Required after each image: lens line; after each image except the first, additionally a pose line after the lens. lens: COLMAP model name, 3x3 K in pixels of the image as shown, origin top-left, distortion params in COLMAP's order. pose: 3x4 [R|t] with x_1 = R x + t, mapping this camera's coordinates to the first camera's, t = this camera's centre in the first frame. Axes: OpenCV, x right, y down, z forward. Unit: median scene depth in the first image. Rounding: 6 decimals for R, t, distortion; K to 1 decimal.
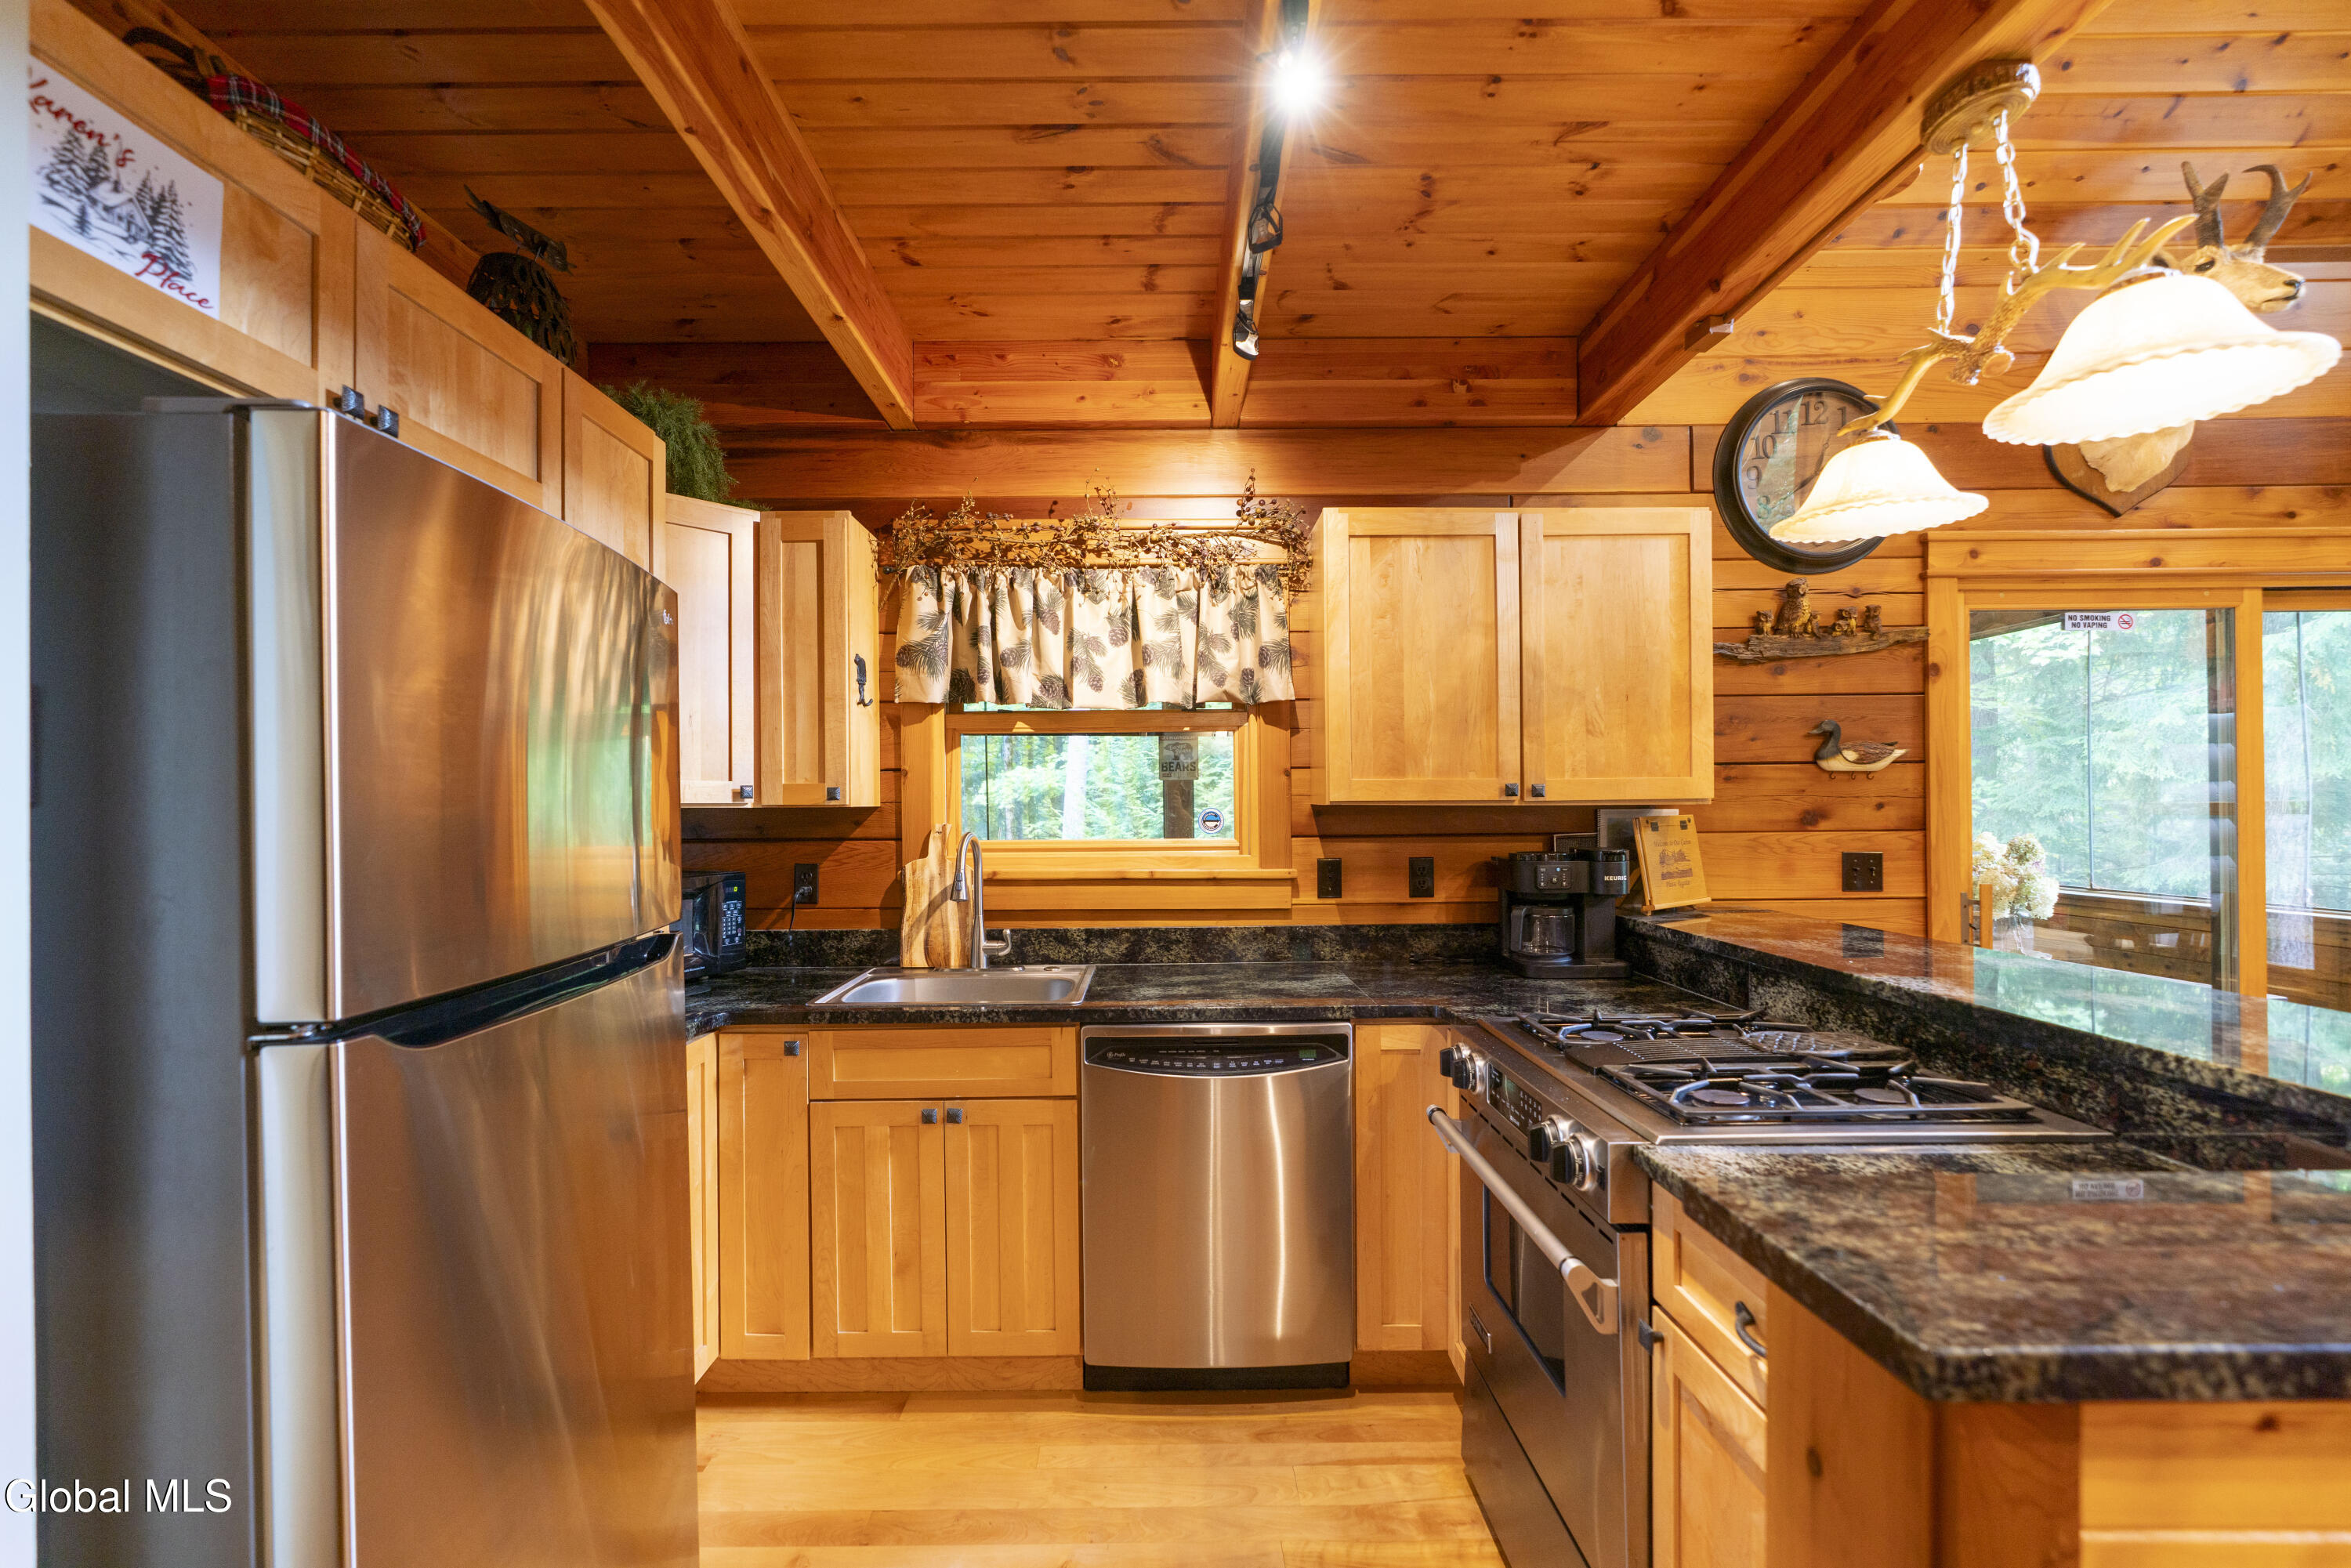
lens RADIAL K [[1049.7, 0, 1157.6], [0, 1049.7, 797.0], [0, 0, 1]] dist [-0.016457, 0.007145]
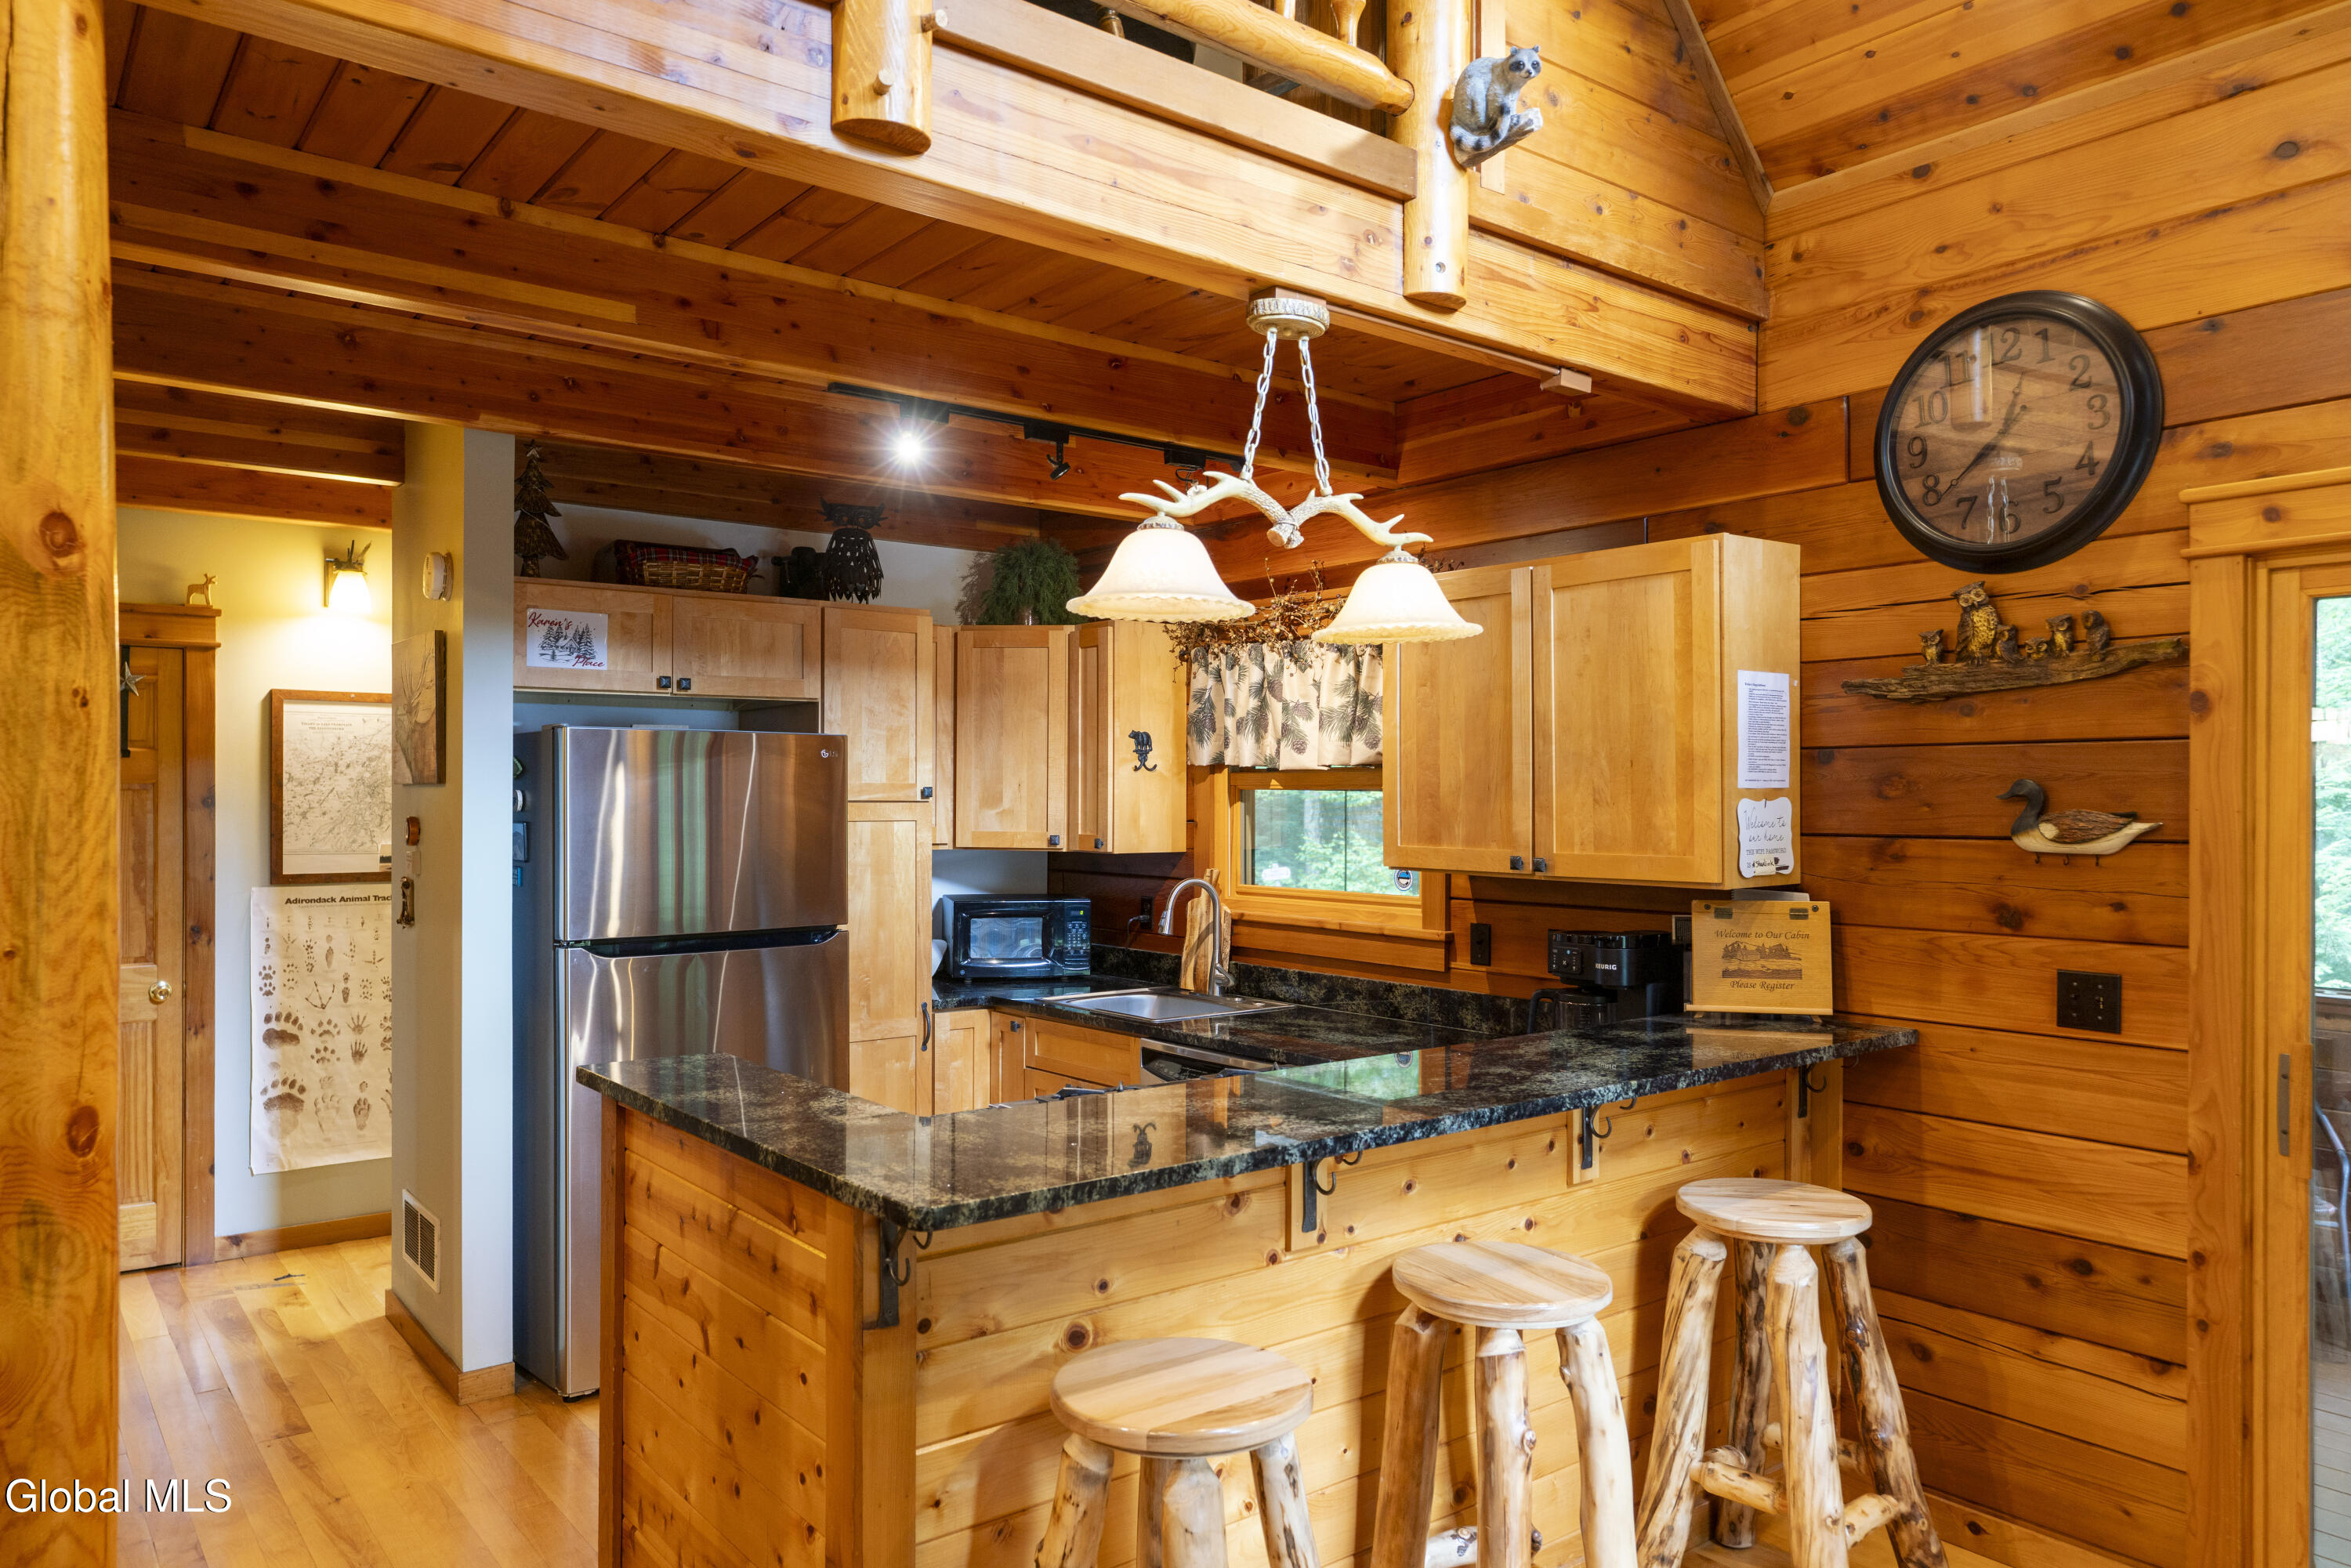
lens RADIAL K [[1570.2, 0, 1152.5], [0, 1570.2, 799.8], [0, 0, 1]] dist [0.001088, 0.005259]
pose [[0.610590, 0.010479, -0.791877, 1.140628], [-0.003780, 0.999940, 0.010318, -0.069850], [0.791938, -0.003306, 0.610593, -0.113269]]
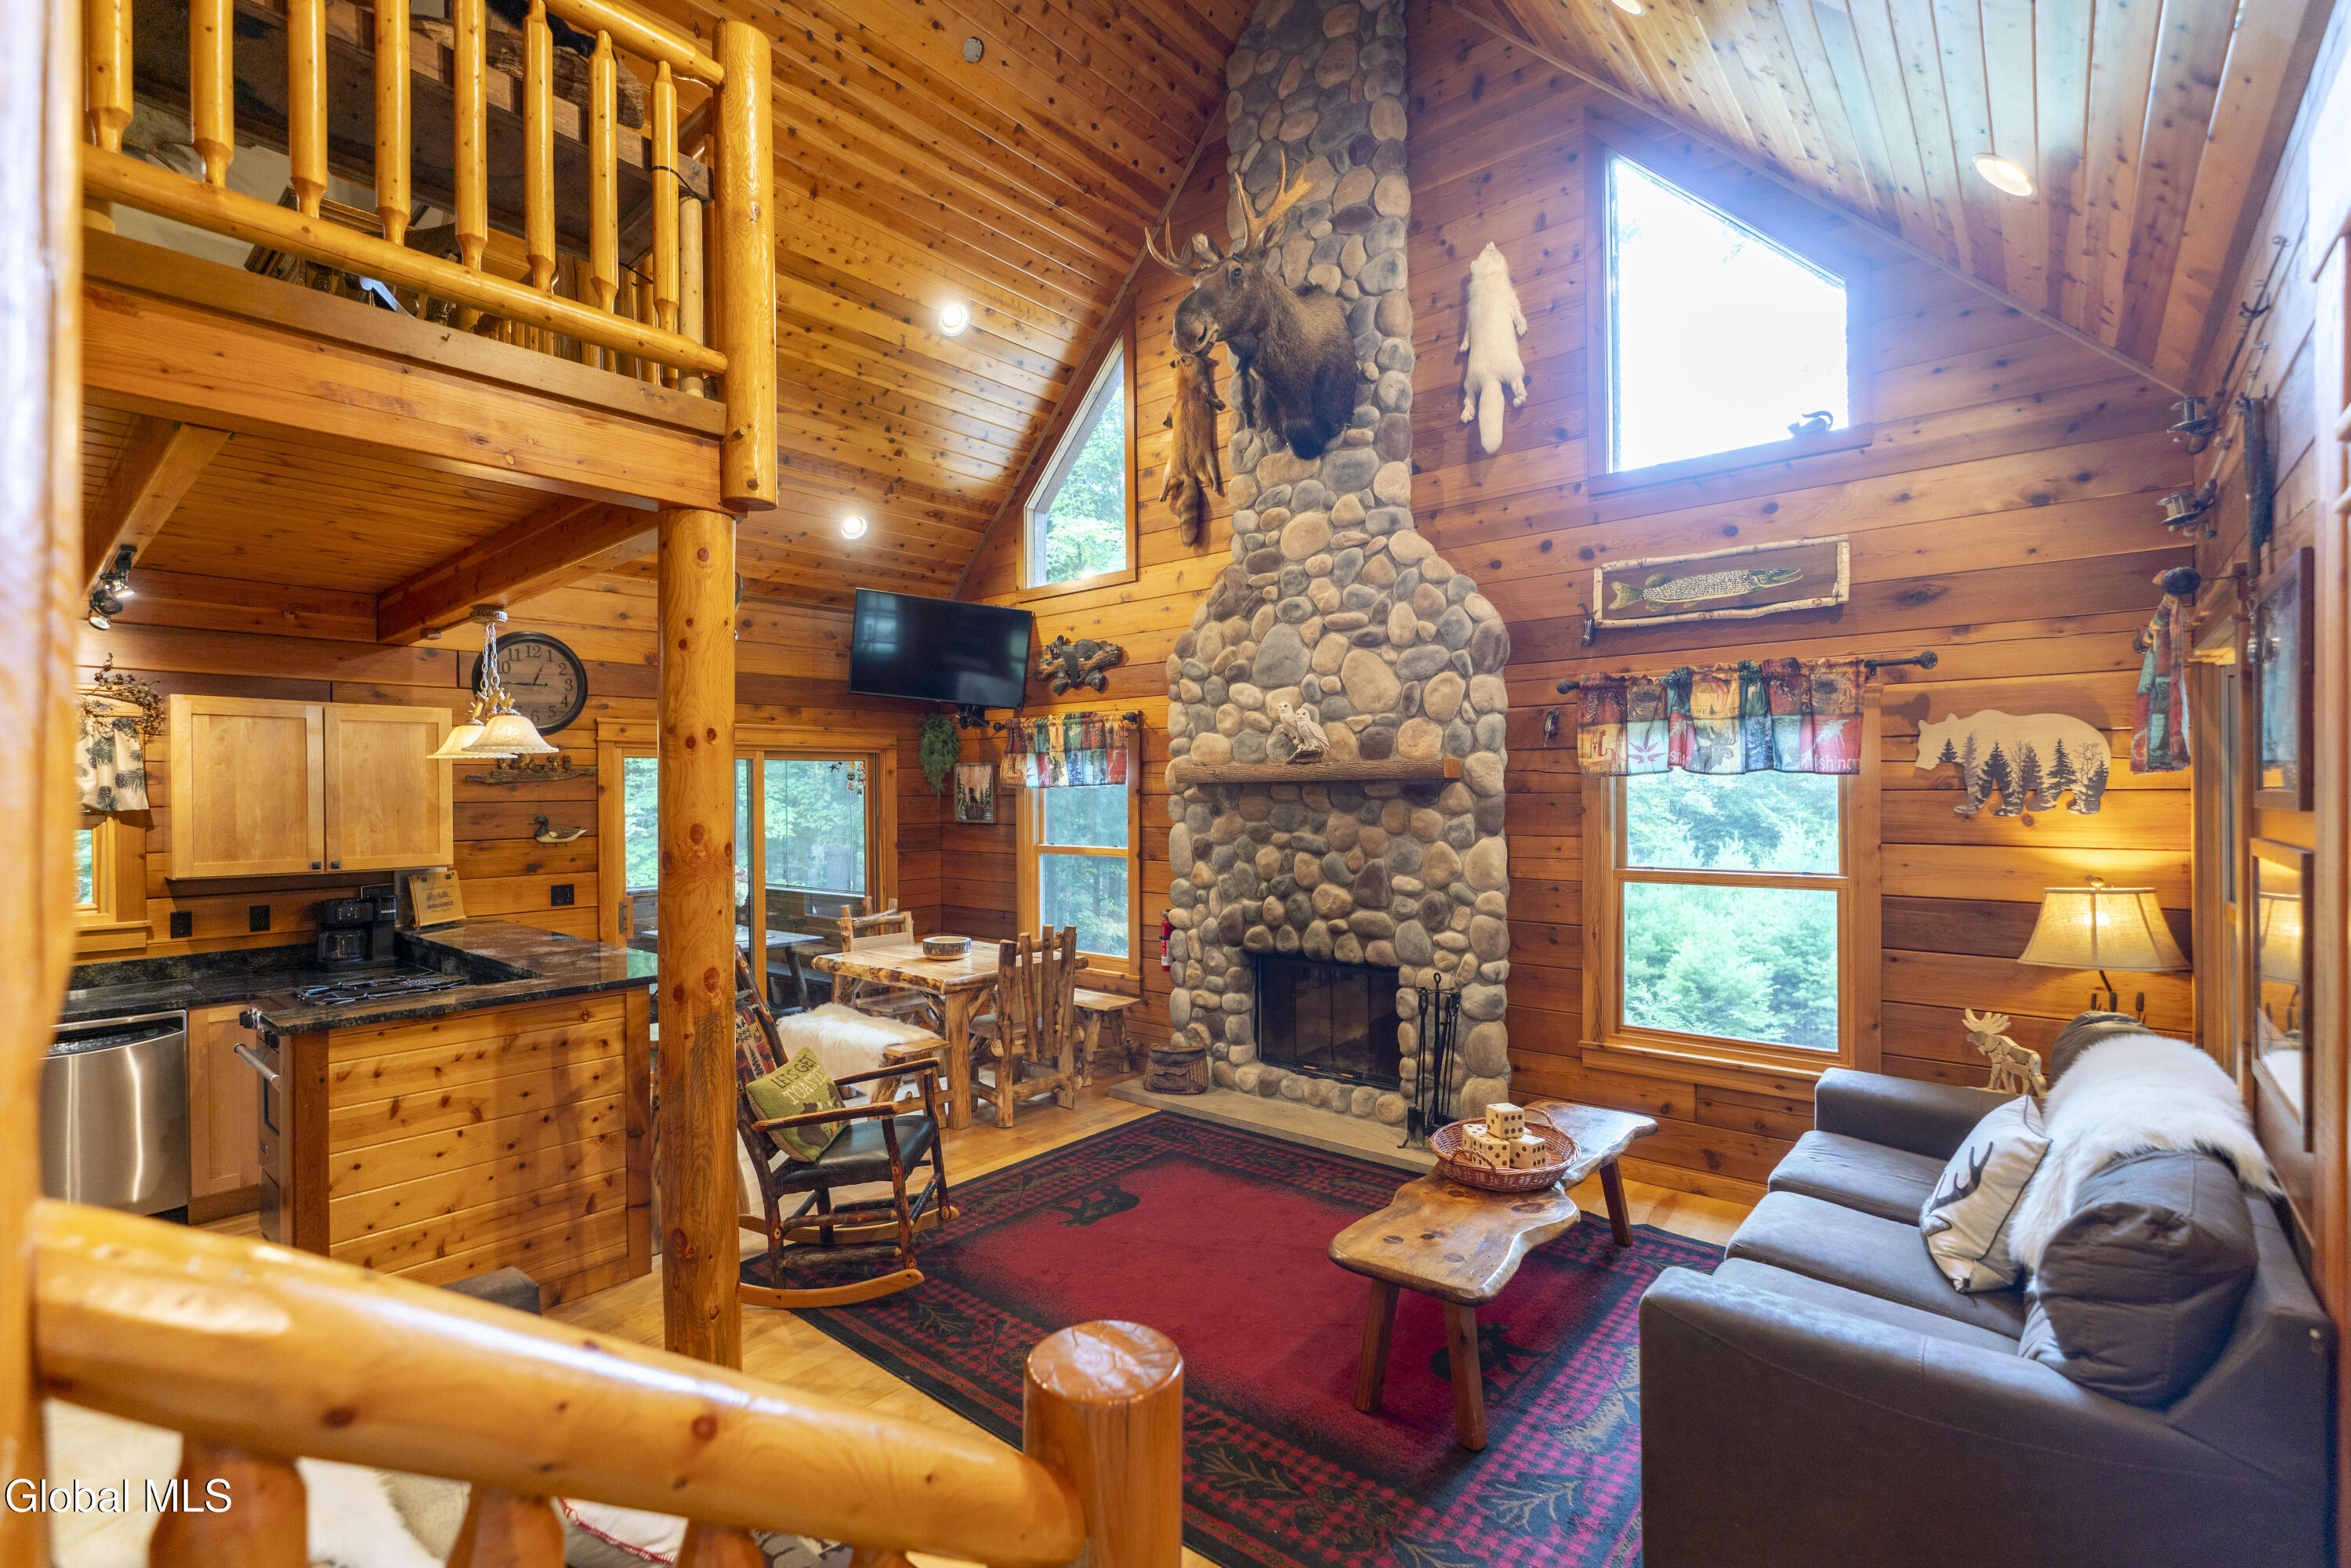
lens RADIAL K [[1049.7, 0, 1160.5], [0, 1049.7, 792.7], [0, 0, 1]] dist [-0.016457, 0.007145]
pose [[0.651458, 0.001317, 0.758684, -0.056940], [0.000020, 0.999998, -0.001753, -0.113283], [-0.758685, 0.001157, 0.651457, -1.081865]]
